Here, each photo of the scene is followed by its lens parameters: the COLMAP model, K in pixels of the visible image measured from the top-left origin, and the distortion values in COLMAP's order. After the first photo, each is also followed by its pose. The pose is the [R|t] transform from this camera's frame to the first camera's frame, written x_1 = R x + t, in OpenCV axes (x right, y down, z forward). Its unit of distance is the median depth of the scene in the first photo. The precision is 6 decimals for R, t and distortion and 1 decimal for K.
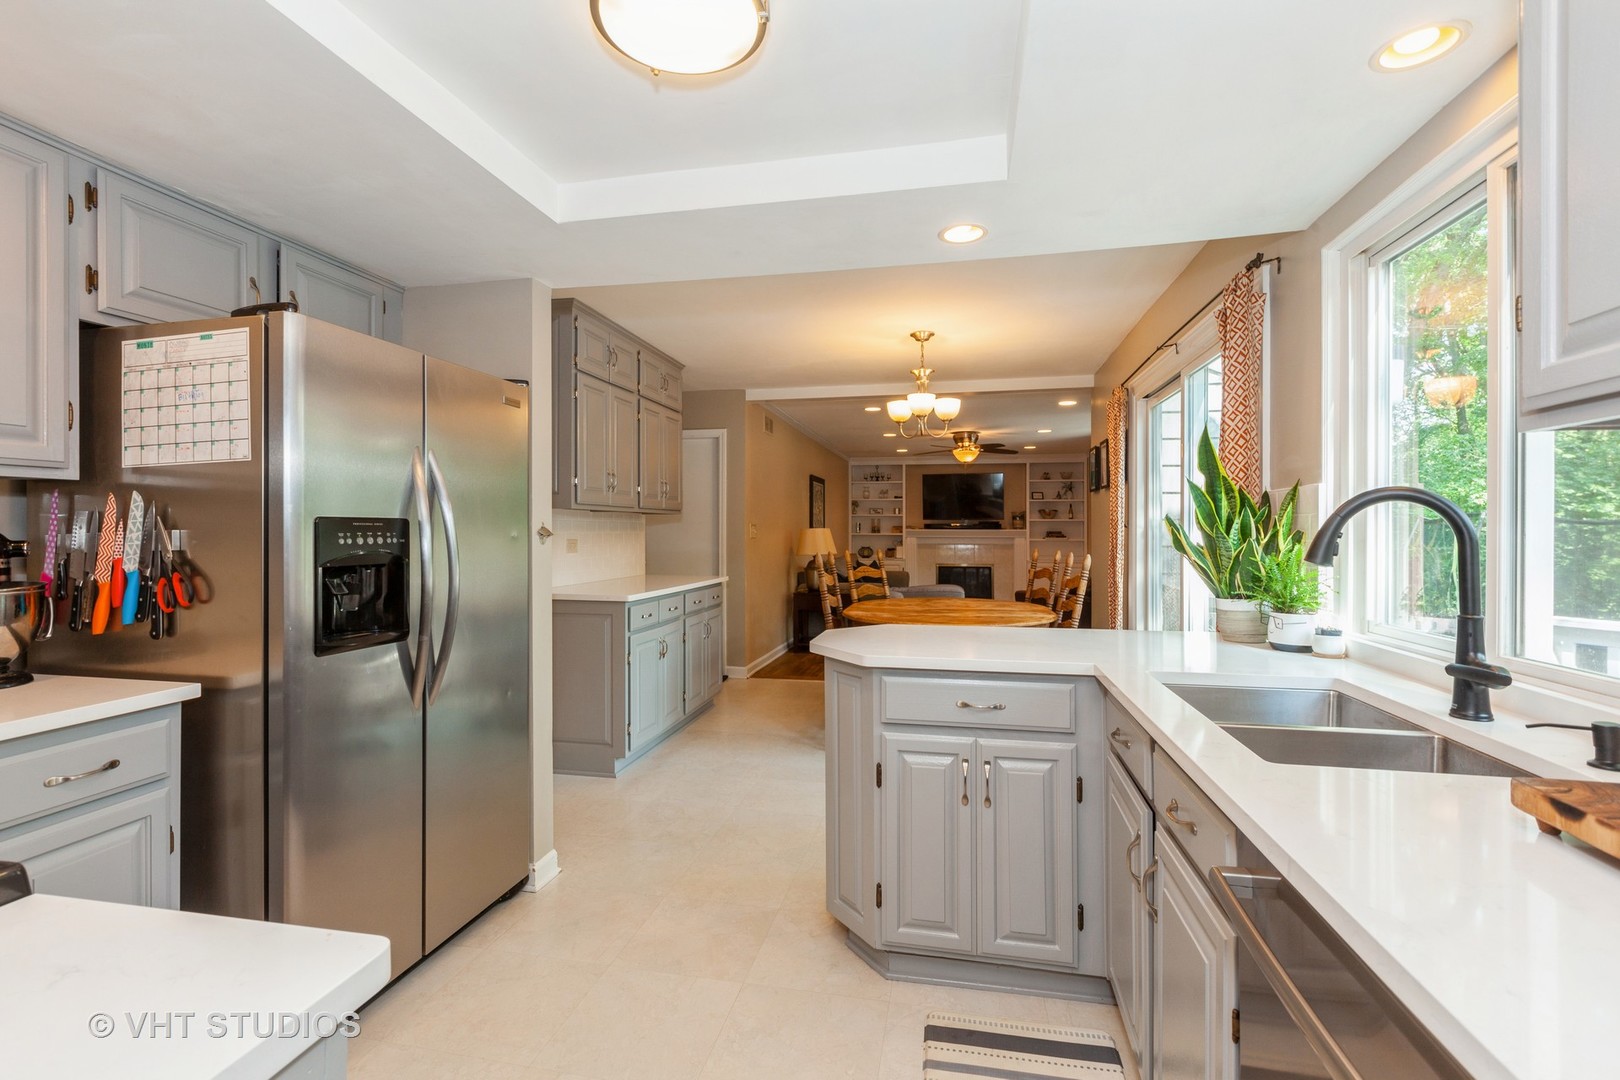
lens RADIAL K [[736.2, 0, 803.8], [0, 736.2, 536.4], [0, 0, 1]] dist [0.000531, 0.000105]
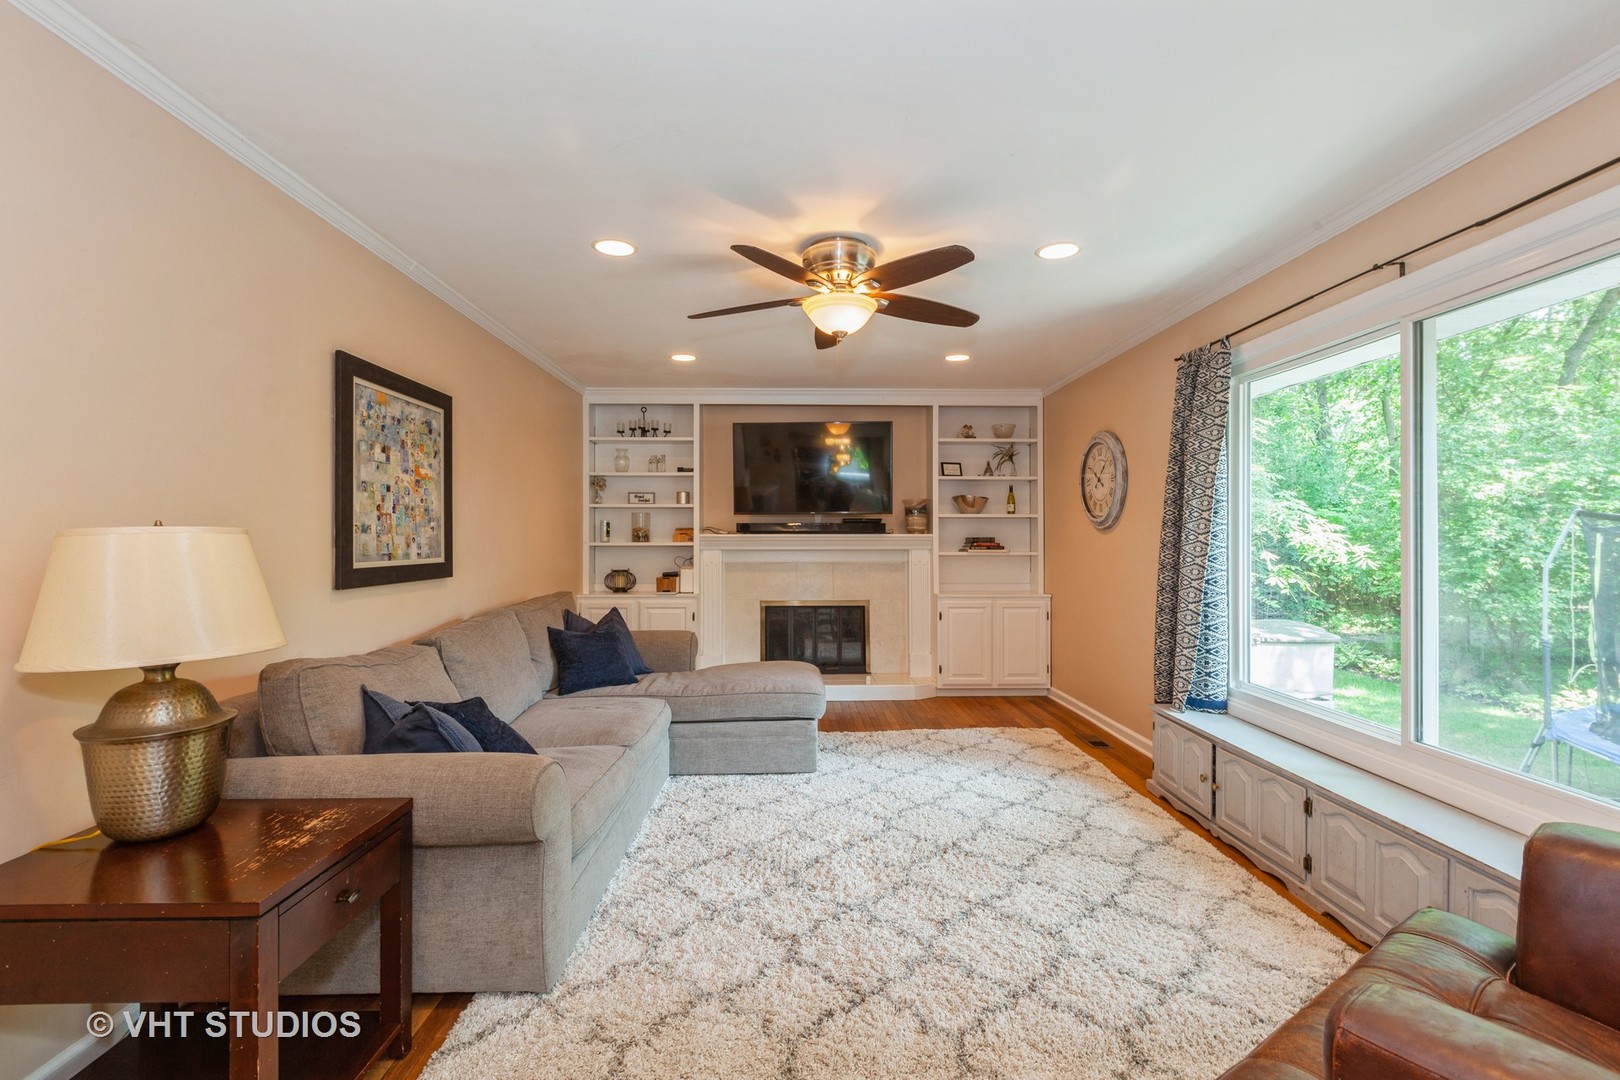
lens RADIAL K [[736.2, 0, 803.8], [0, 736.2, 536.4], [0, 0, 1]] dist [0.000531, 0.000105]
pose [[0.974153, -0.002692, 0.225872, 0.096791], [0.004223, 0.999971, -0.006292, -0.004811], [-0.225849, 0.007084, 0.974137, 0.511151]]
